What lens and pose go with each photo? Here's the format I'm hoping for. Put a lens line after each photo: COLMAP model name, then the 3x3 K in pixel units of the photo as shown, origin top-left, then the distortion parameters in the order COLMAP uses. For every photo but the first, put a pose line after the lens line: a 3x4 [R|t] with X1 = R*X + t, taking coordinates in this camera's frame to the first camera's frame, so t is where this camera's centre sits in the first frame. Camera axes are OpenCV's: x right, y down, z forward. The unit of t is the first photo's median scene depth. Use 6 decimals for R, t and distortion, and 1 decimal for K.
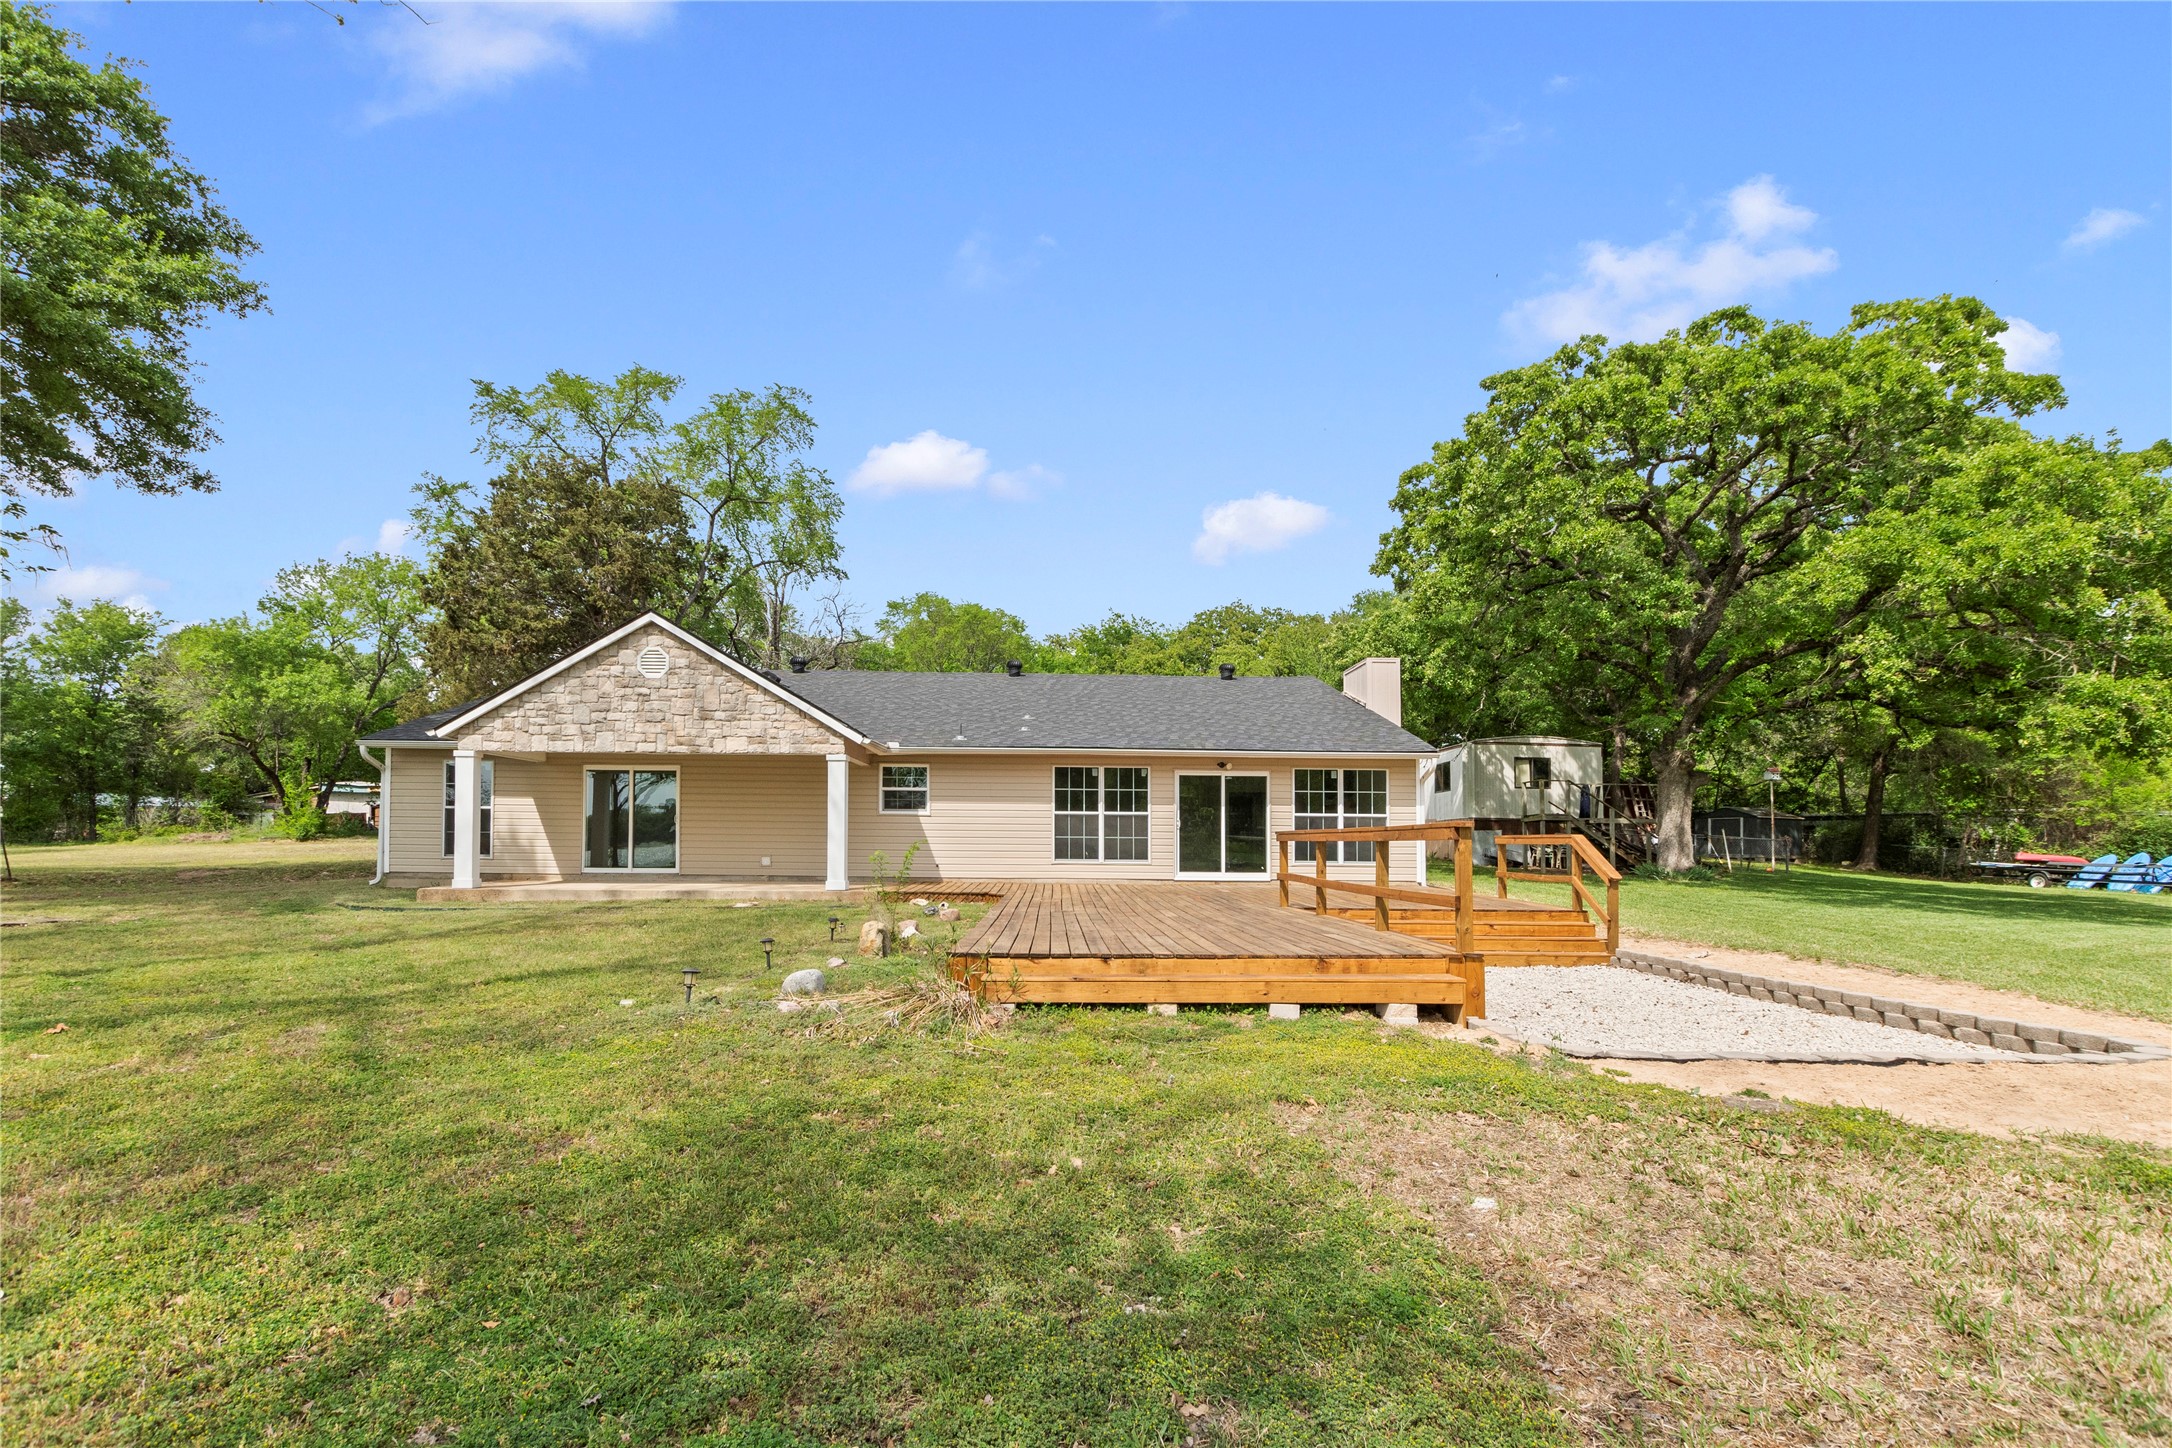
lens RADIAL K [[931.4, 0, 1161.3], [0, 931.4, 821.0], [0, 0, 1]] dist [0.000533, -0.000238]
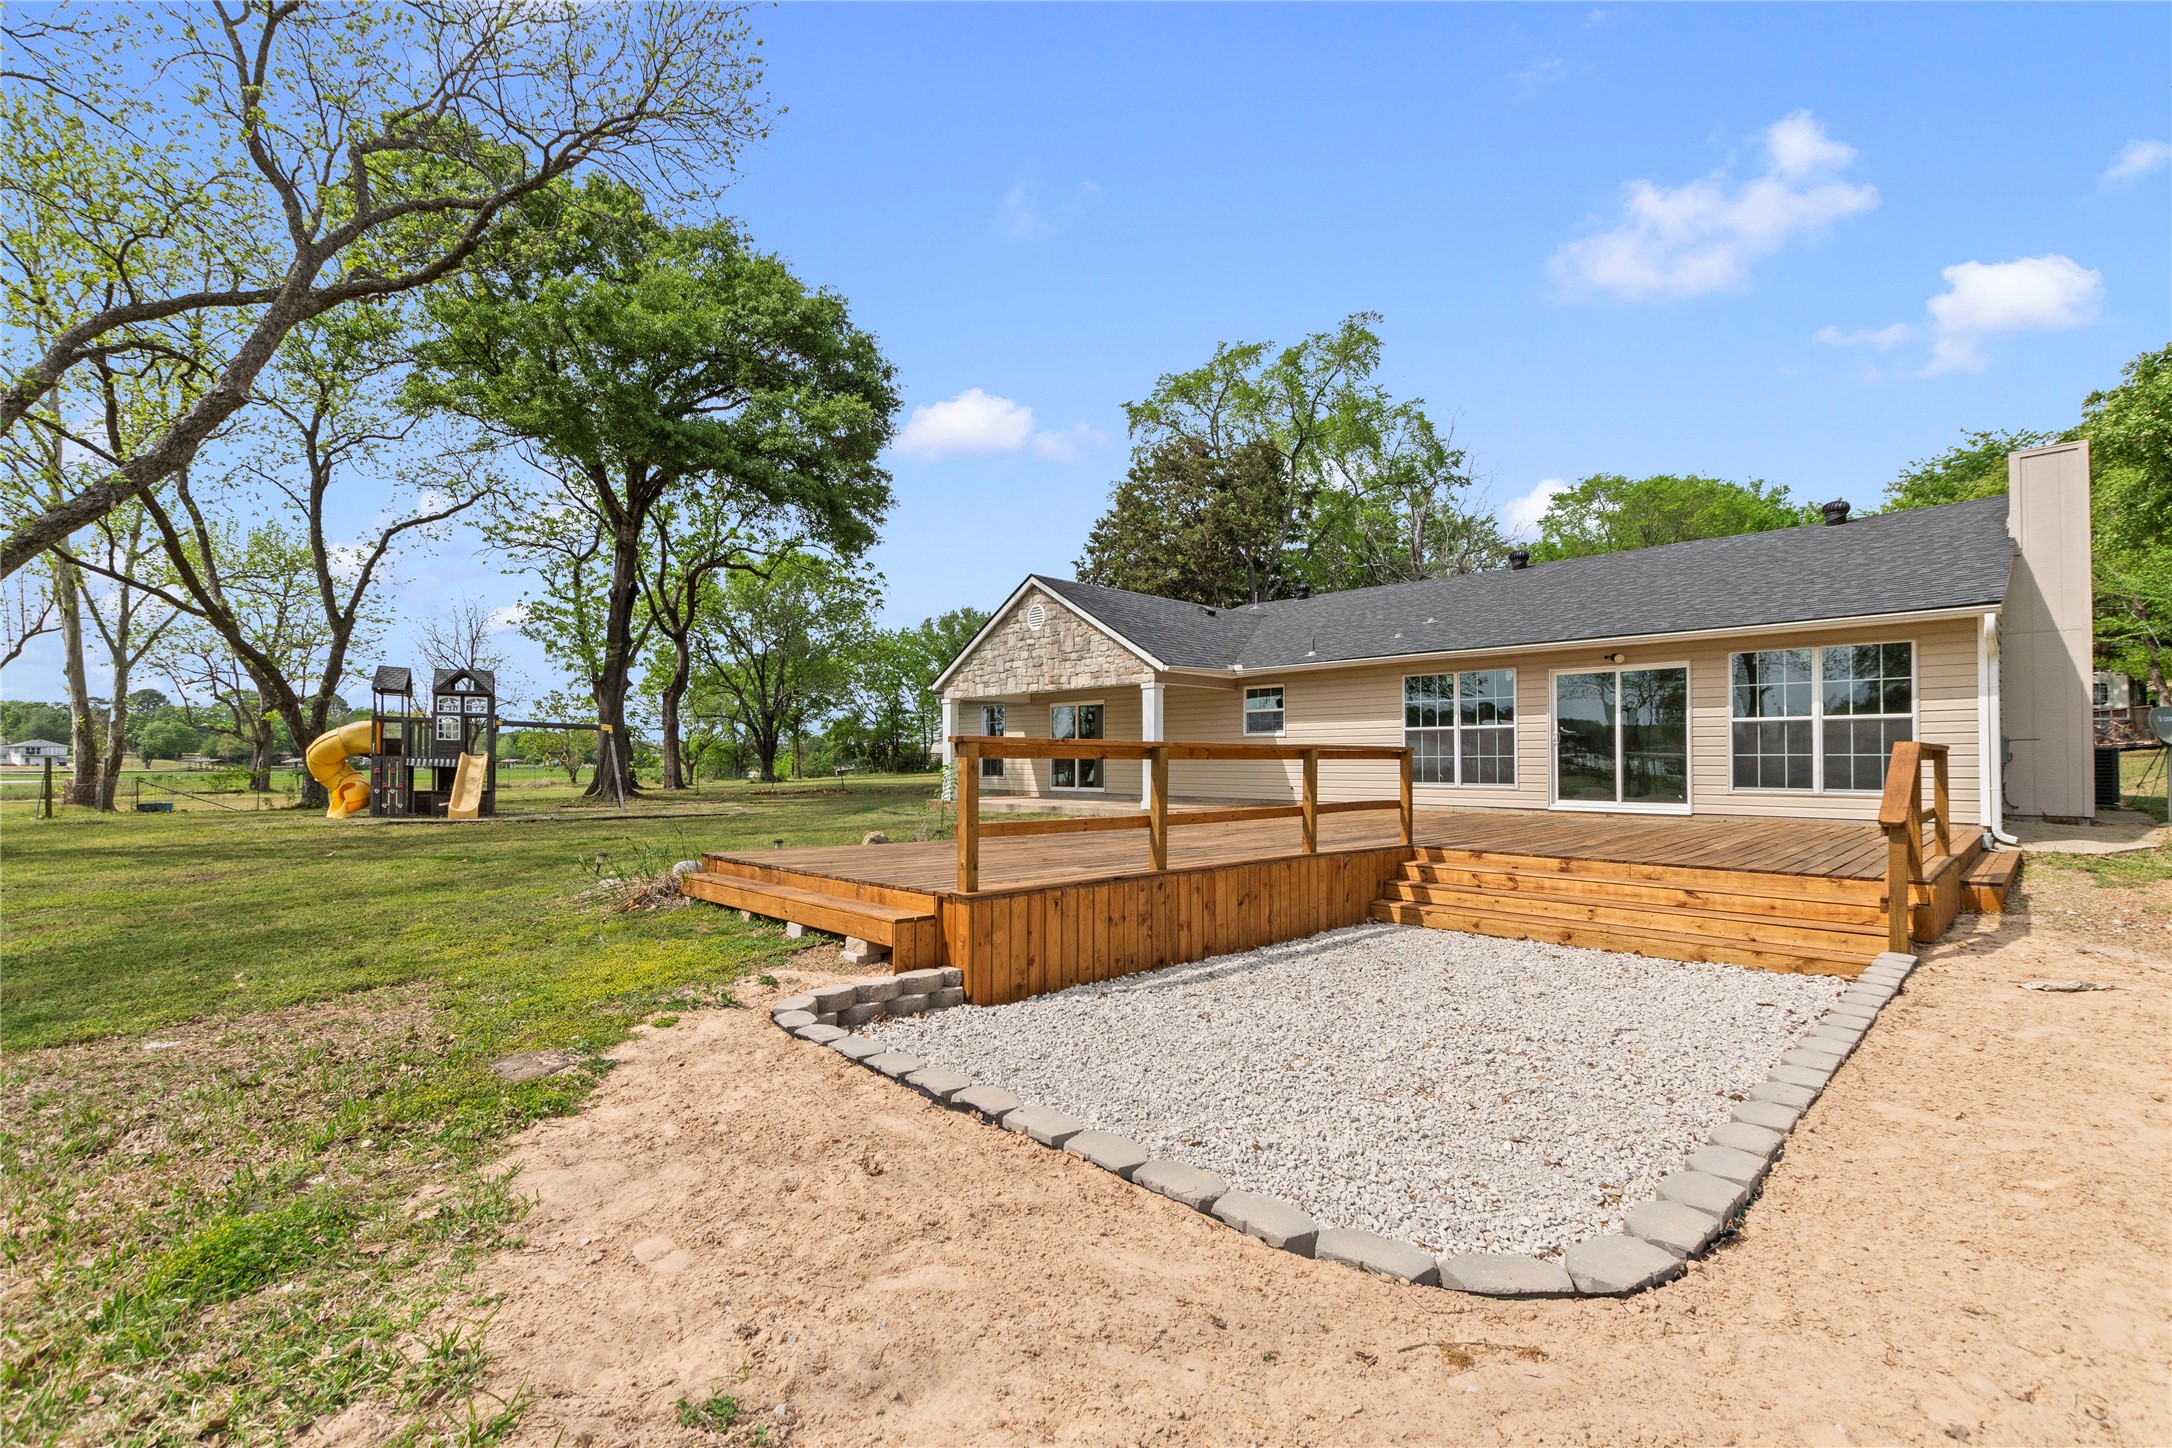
lens RADIAL K [[989.4, 0, 1156.6], [0, 989.4, 735.7], [0, 0, 1]] dist [0.012299, -0.008608]
pose [[0.672864, -0.028245, -0.739227, 0.428057], [0.023772, 0.999580, -0.016556, 0.007433], [0.739384, -0.006433, 0.673253, 0.204614]]
